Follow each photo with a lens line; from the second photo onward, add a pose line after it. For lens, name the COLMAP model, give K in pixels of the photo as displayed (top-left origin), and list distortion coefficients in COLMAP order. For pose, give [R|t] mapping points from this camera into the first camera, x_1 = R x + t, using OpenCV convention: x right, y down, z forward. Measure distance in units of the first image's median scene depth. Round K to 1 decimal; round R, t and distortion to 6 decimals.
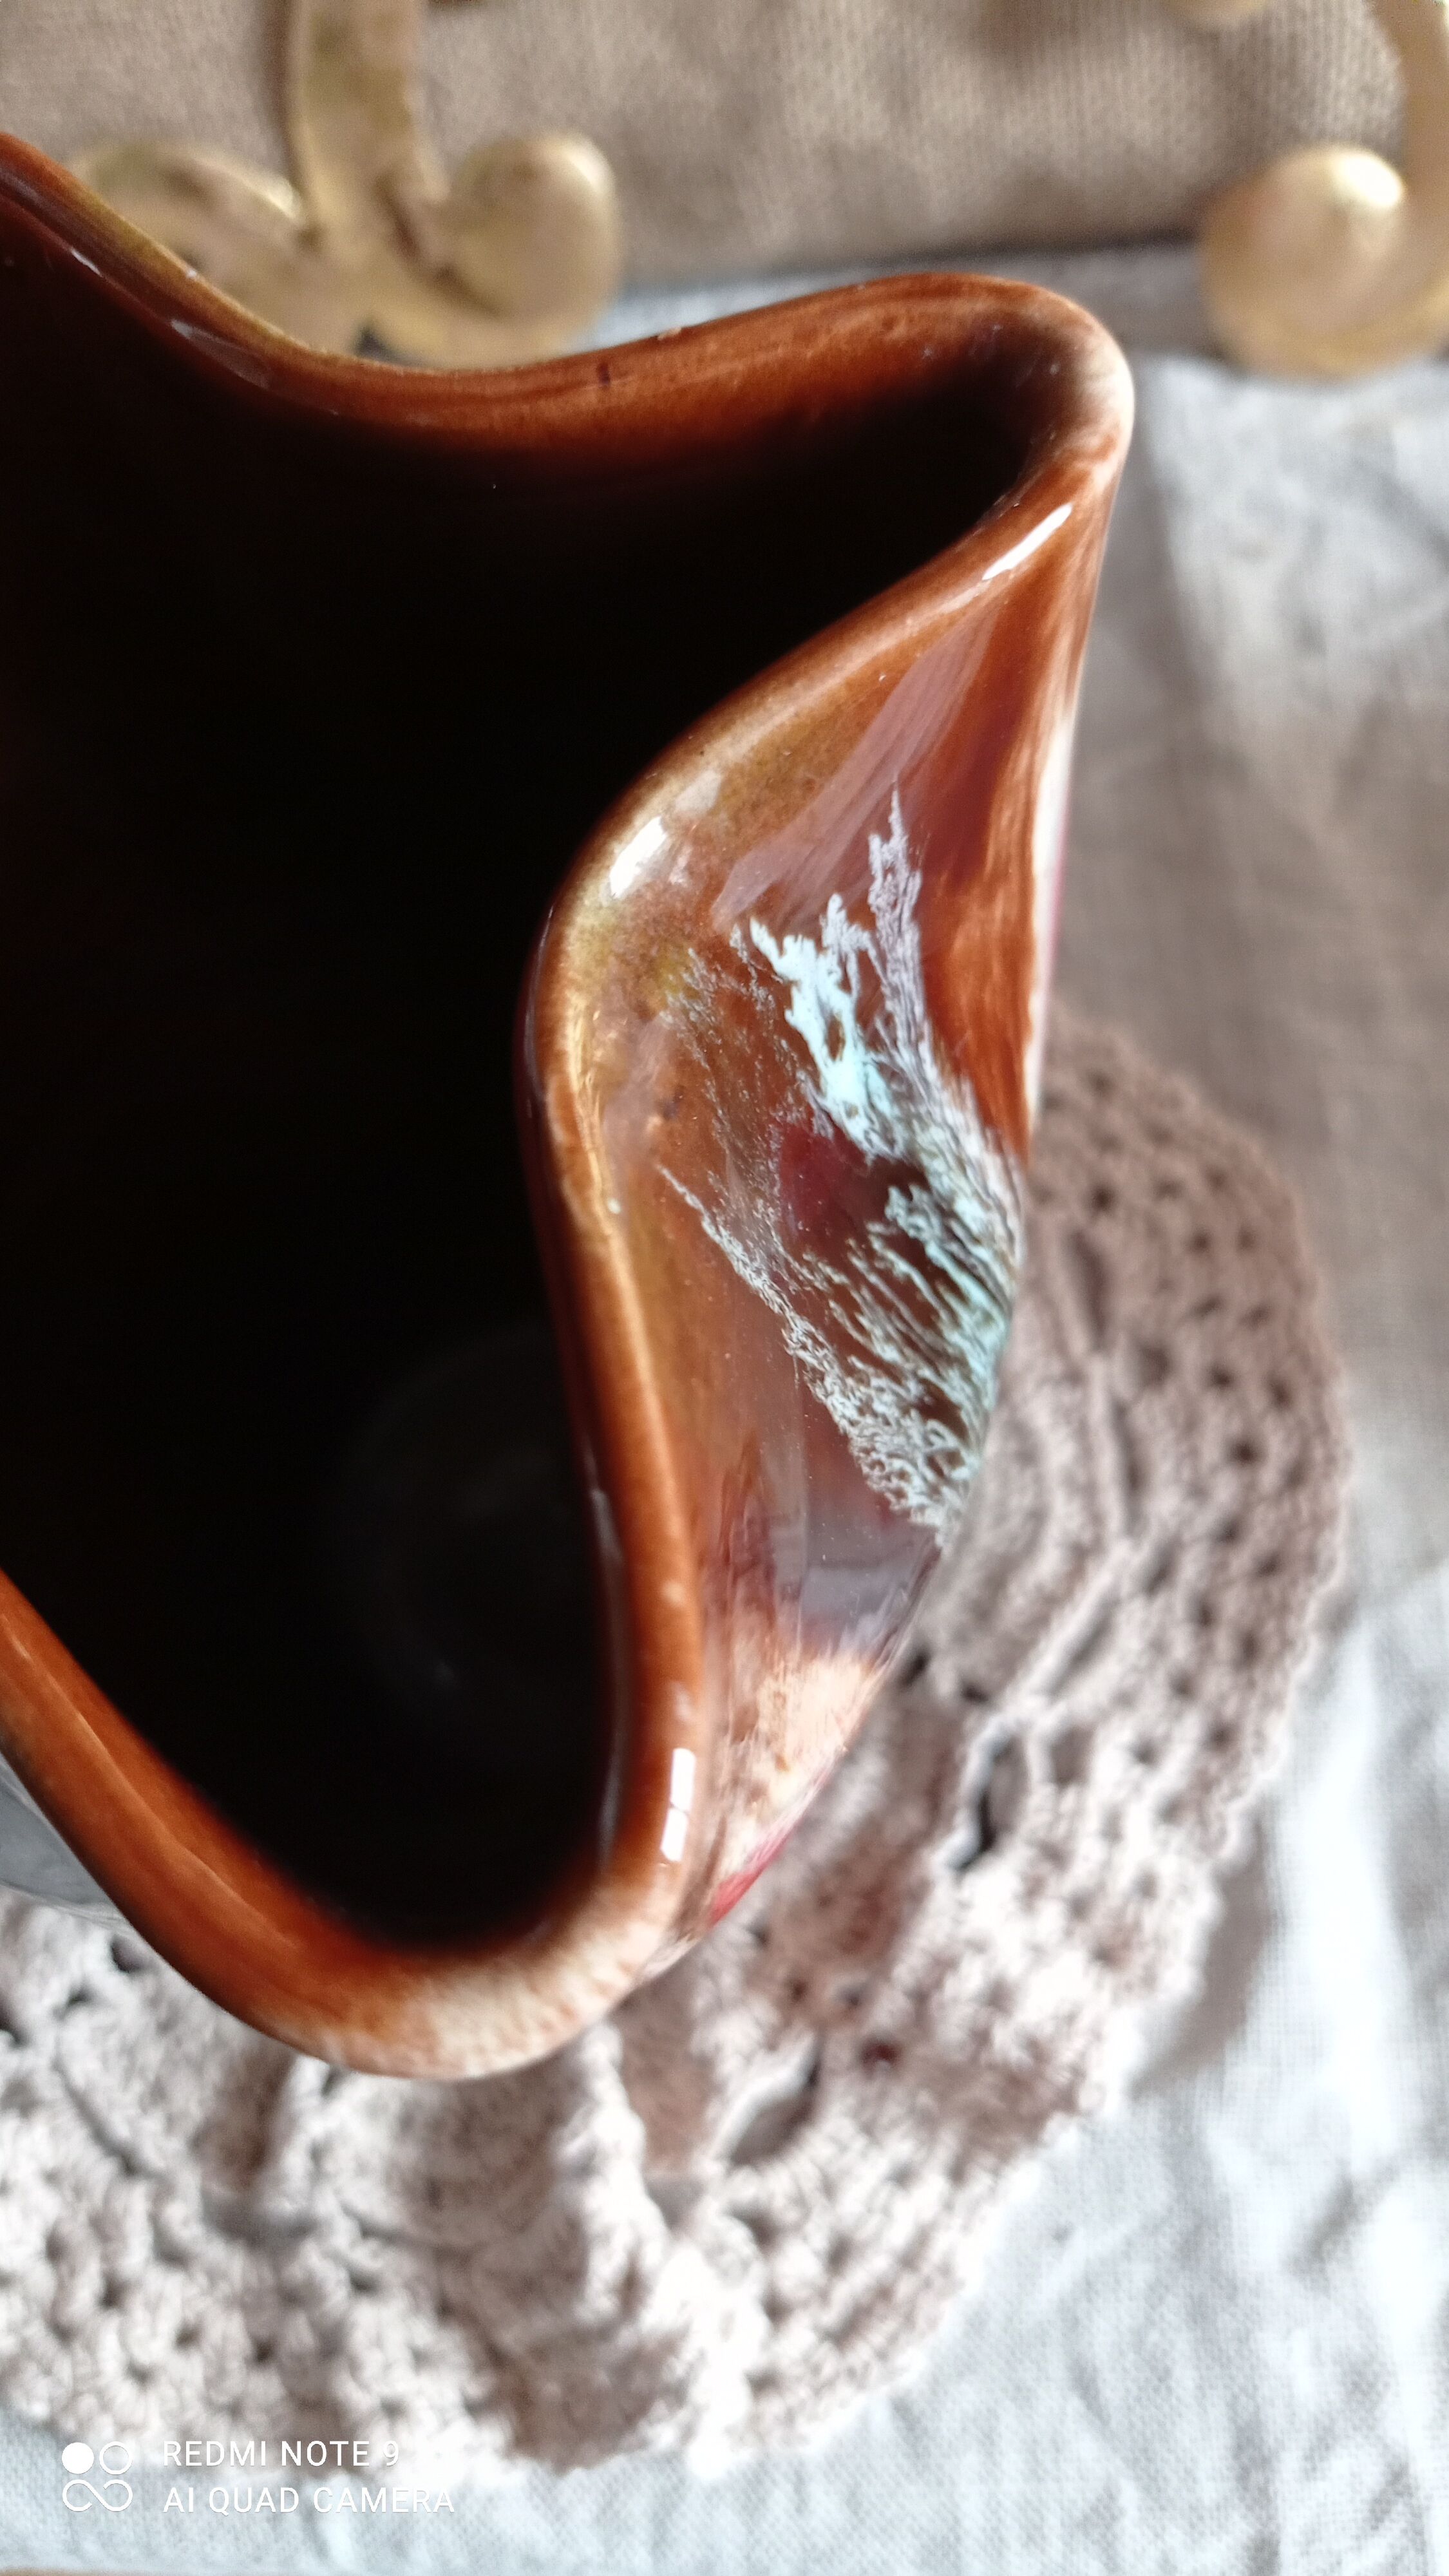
lens RADIAL K [[2125.2, 0, 644.2], [0, 2125.2, 1299.9], [0, 0, 1]] dist [-0.070727, 0.052504]
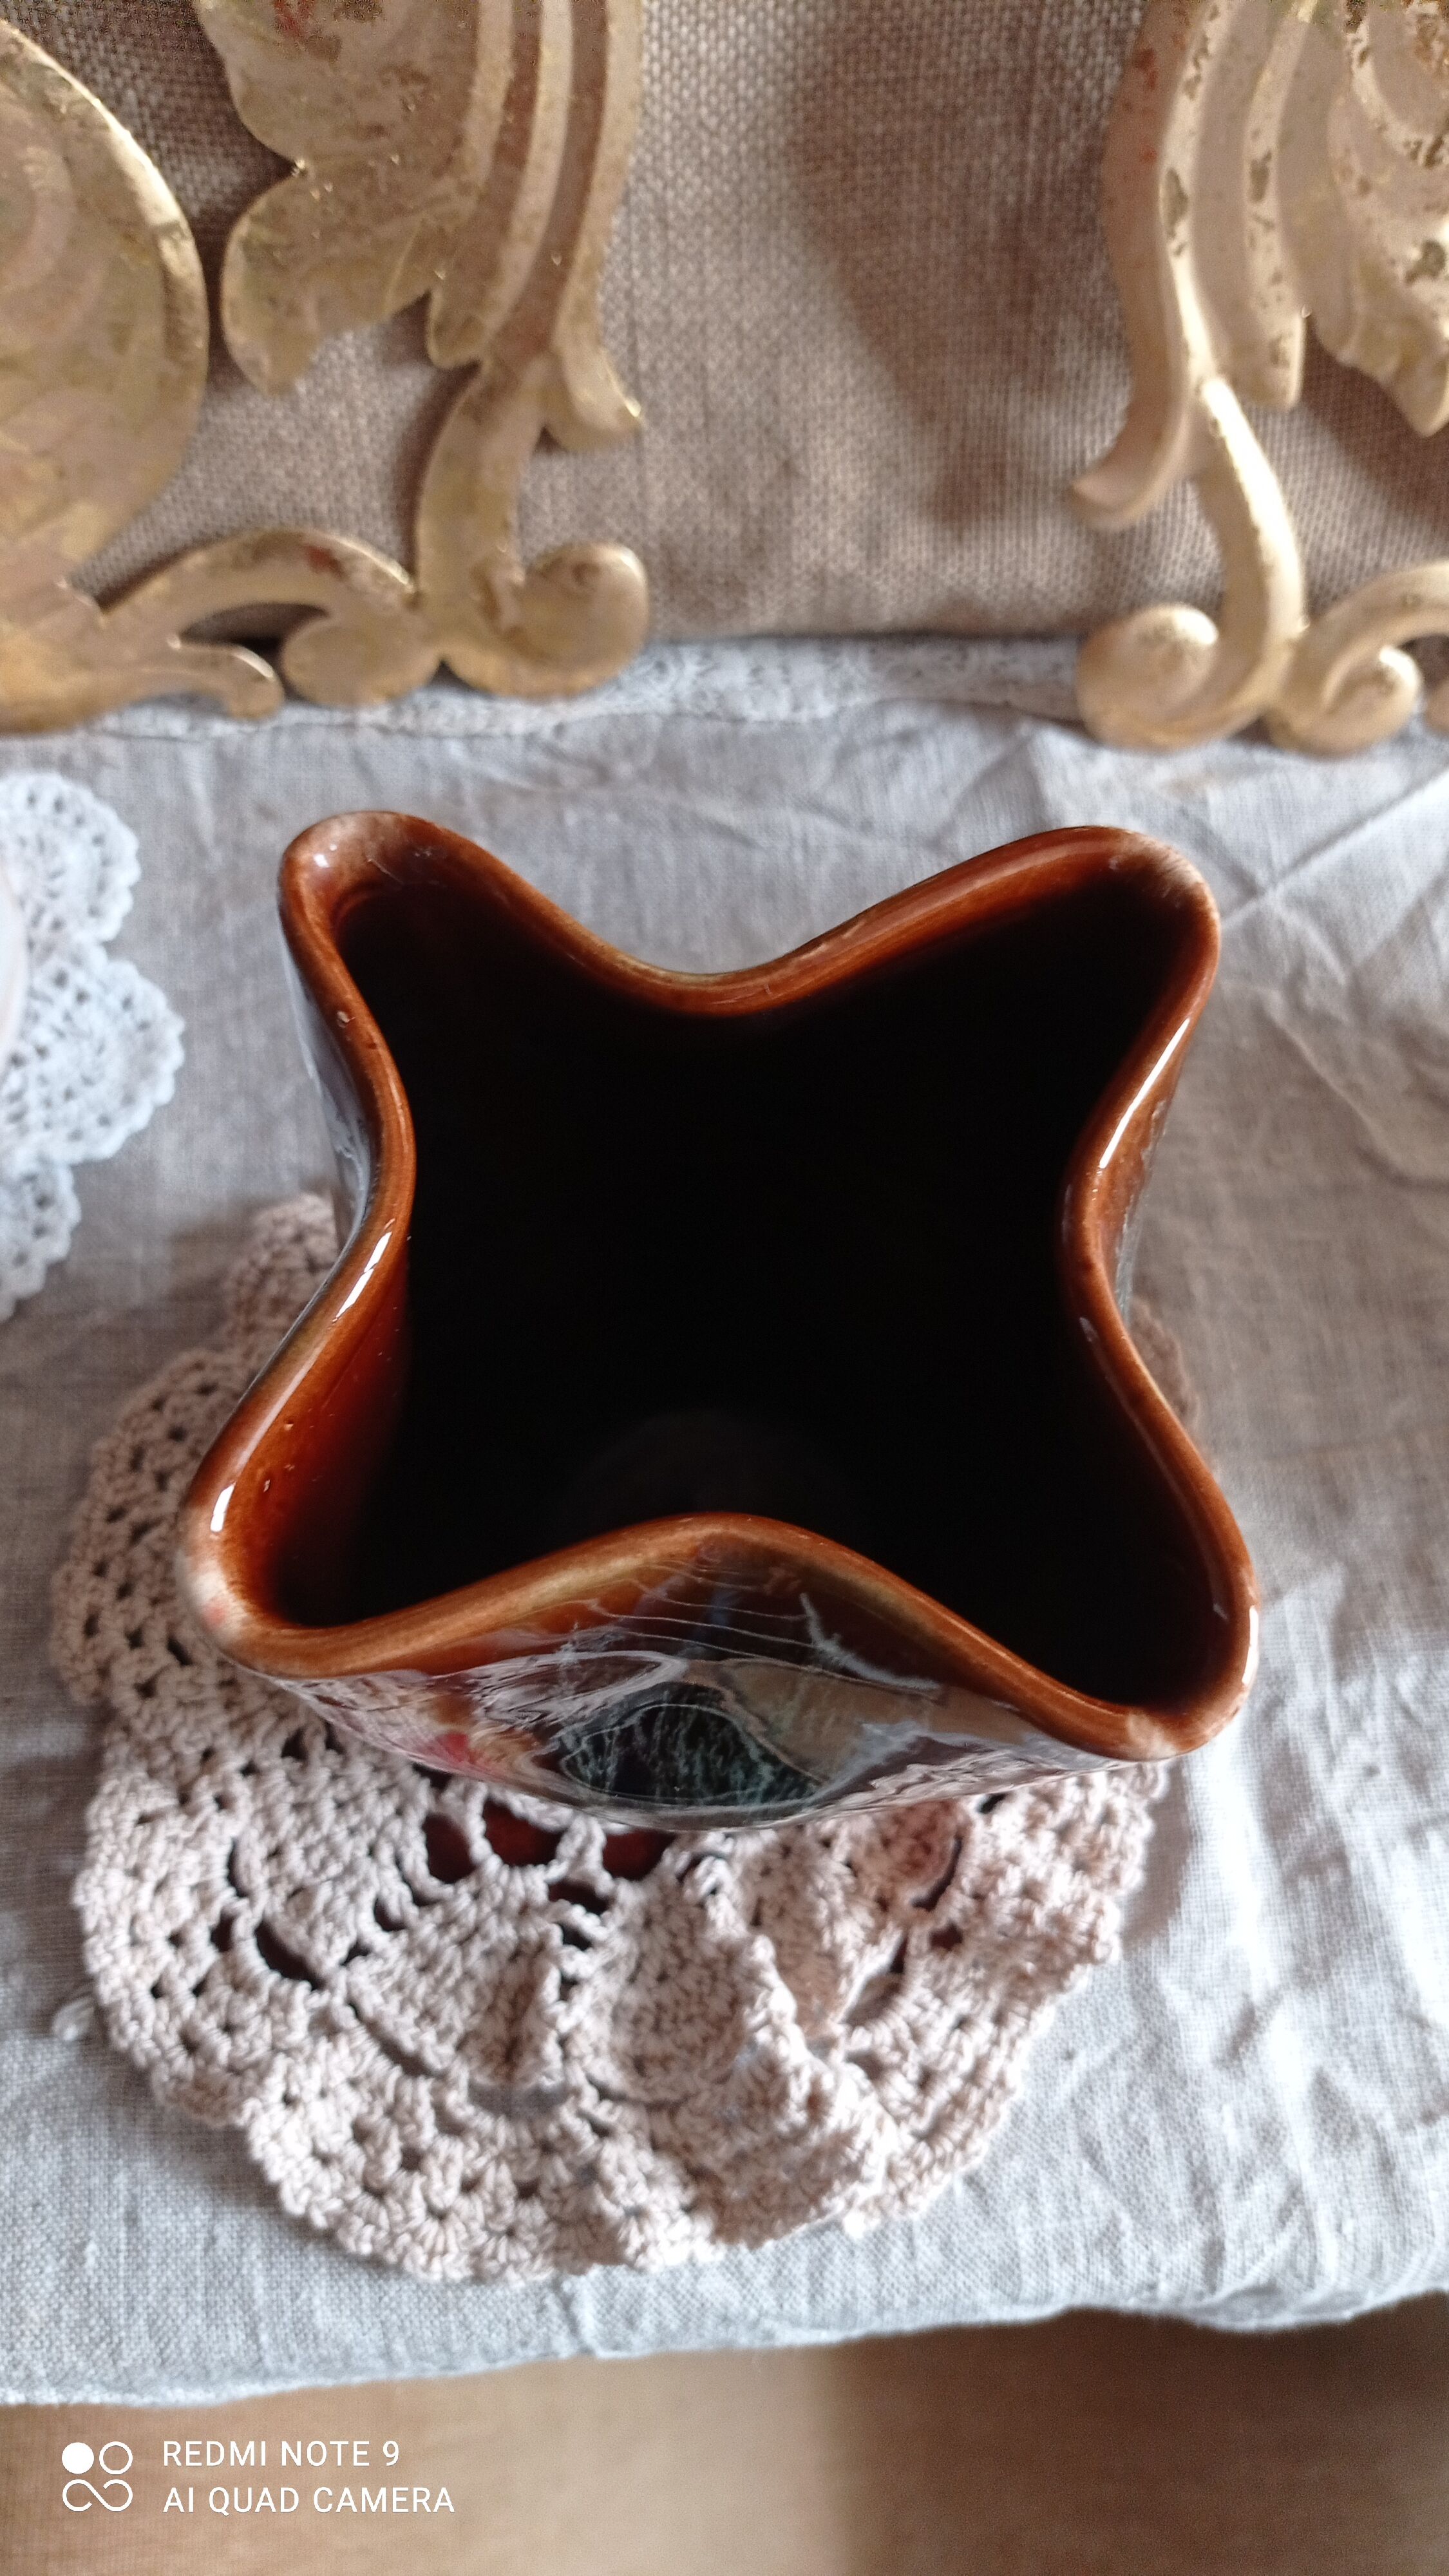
lens RADIAL K [[2017.4, 0, 730.7], [0, 2017.4, 1303.2], [0, 0, 1]] dist [0.003359, -0.017483]
pose [[0.980804, -0.010323, 0.194720, -0.306998], [0.014169, 0.999731, -0.018372, -0.065178], [-0.194478, 0.020779, 0.980687, -0.367605]]
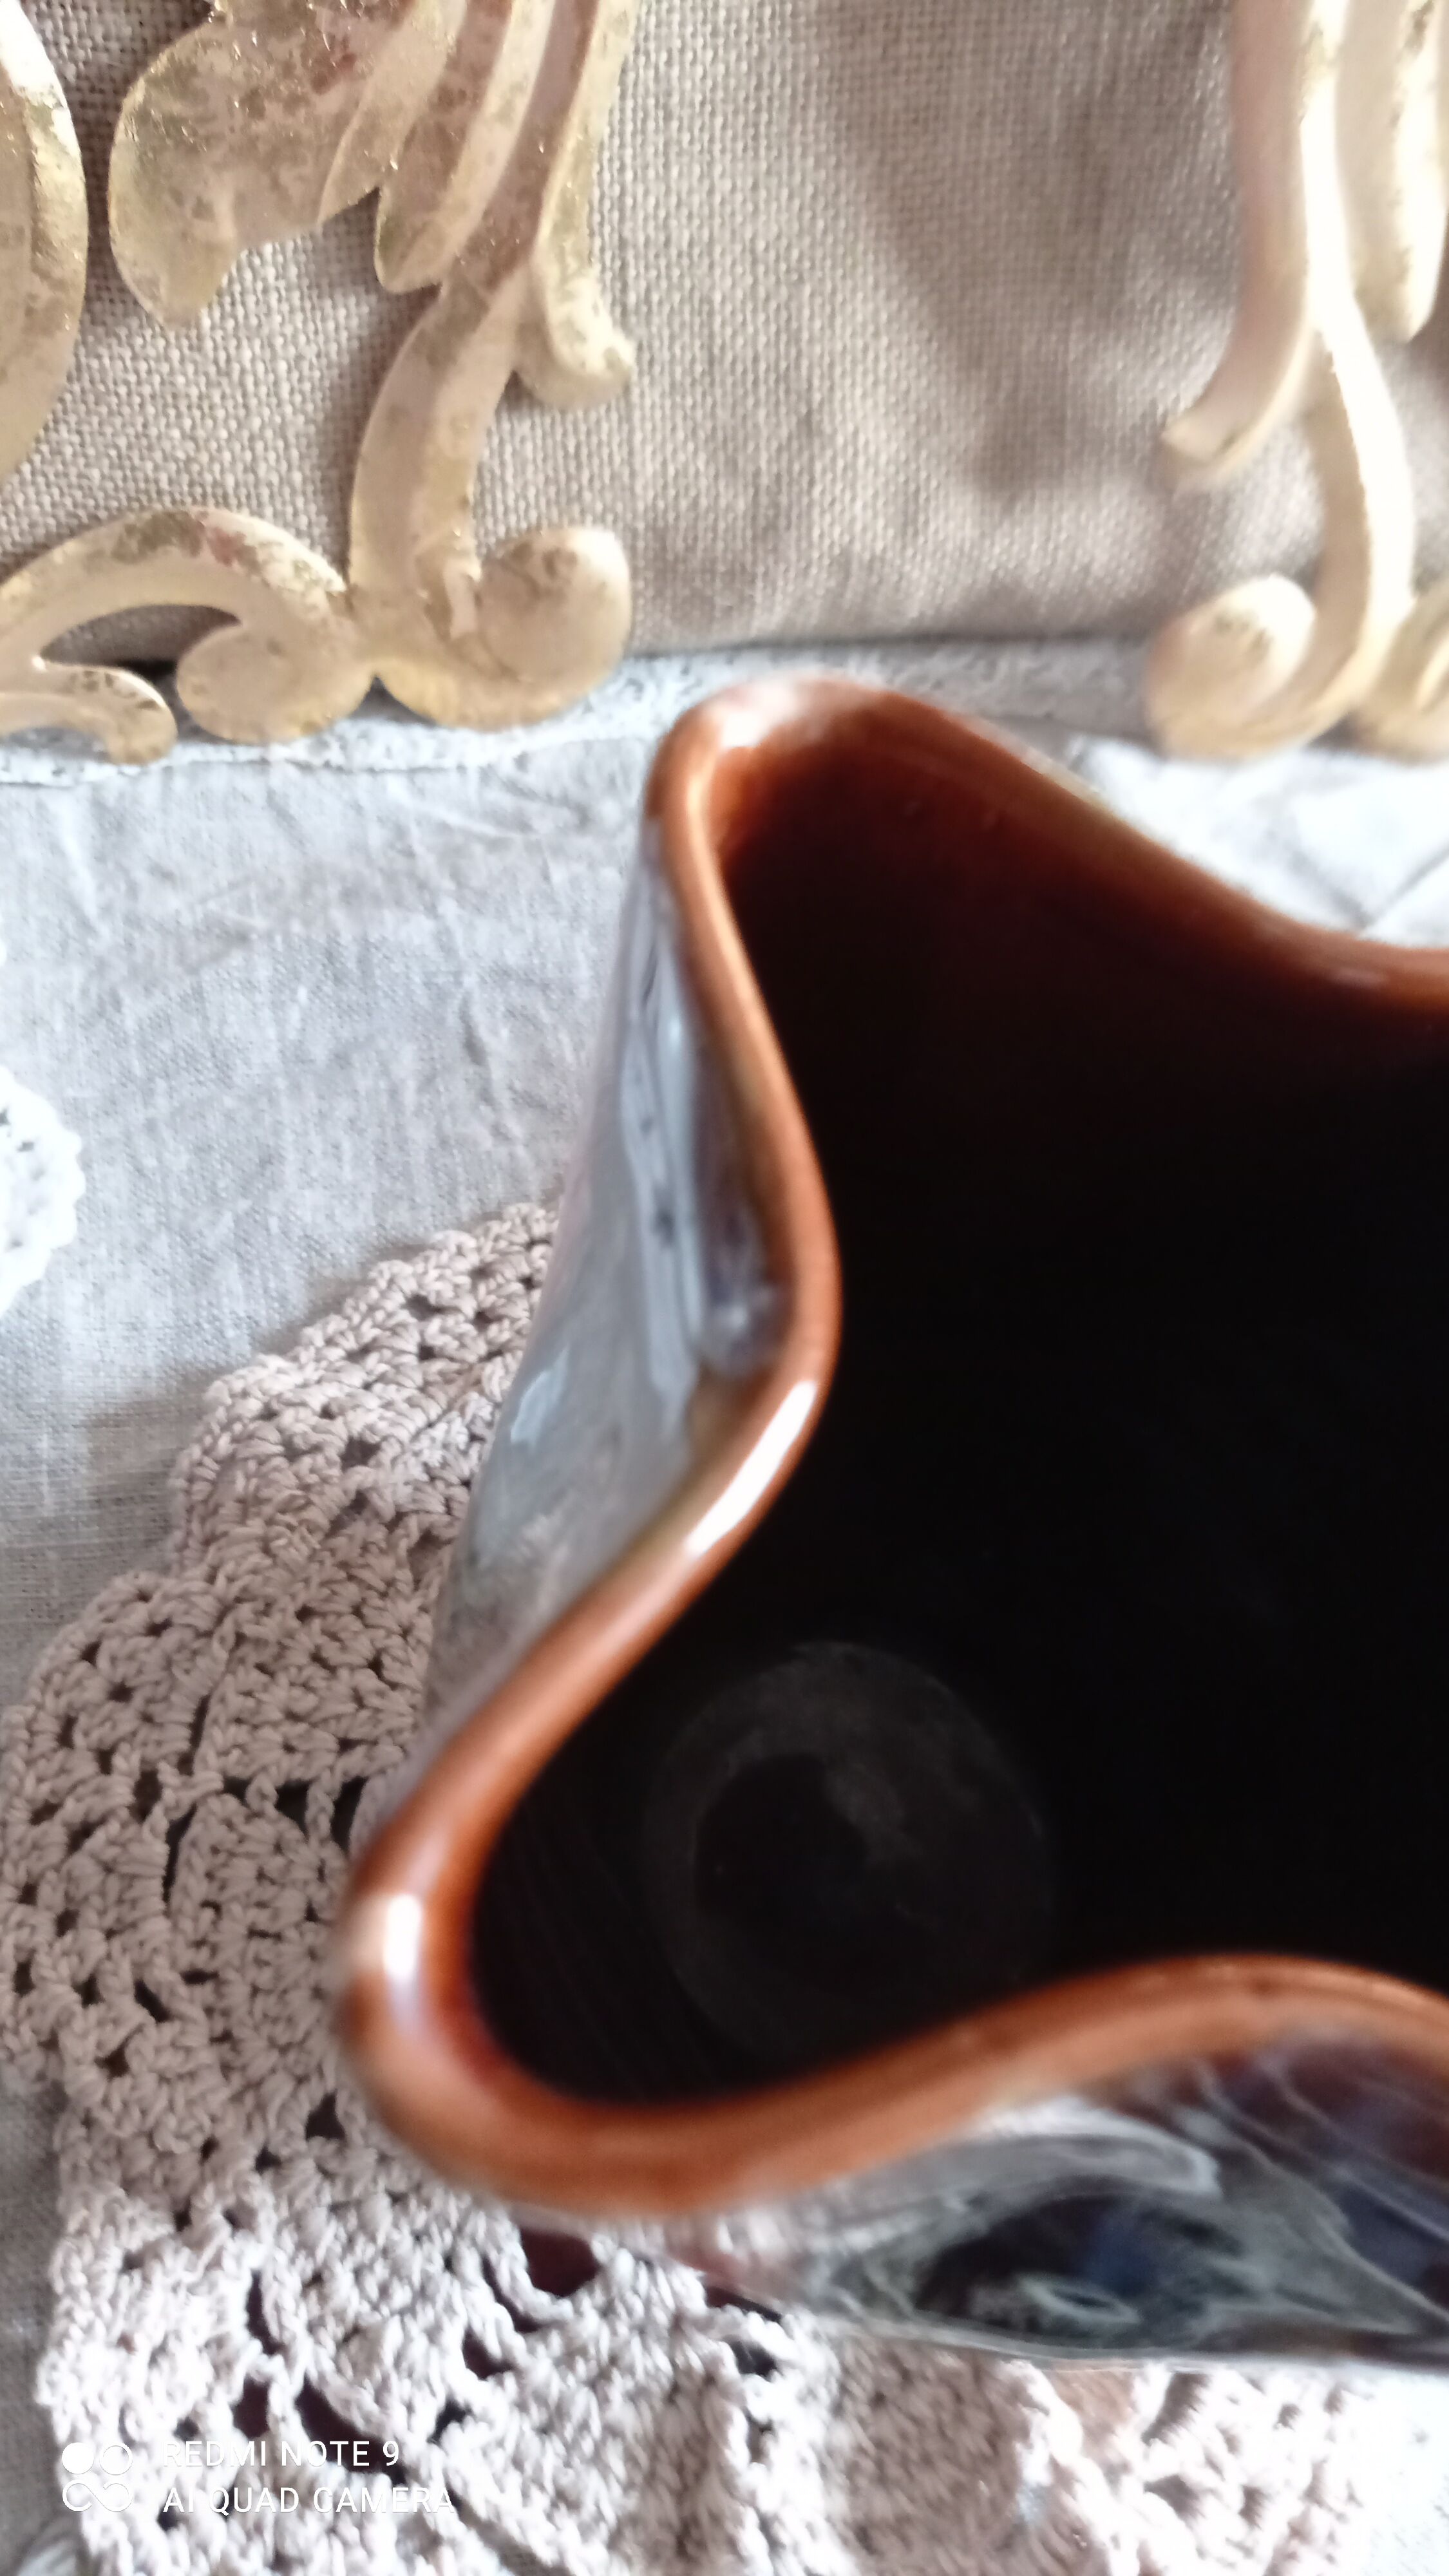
lens RADIAL K [[2017.4, 0, 724.5], [0, 2017.4, 1297.7], [0, 0, 1]] dist [0.003359, -0.017483]
pose [[0.949497, -0.060346, 0.307919, -0.438704], [0.087296, 0.993393, -0.074501, -0.106185], [-0.301388, 0.097619, 0.948491, 0.038169]]
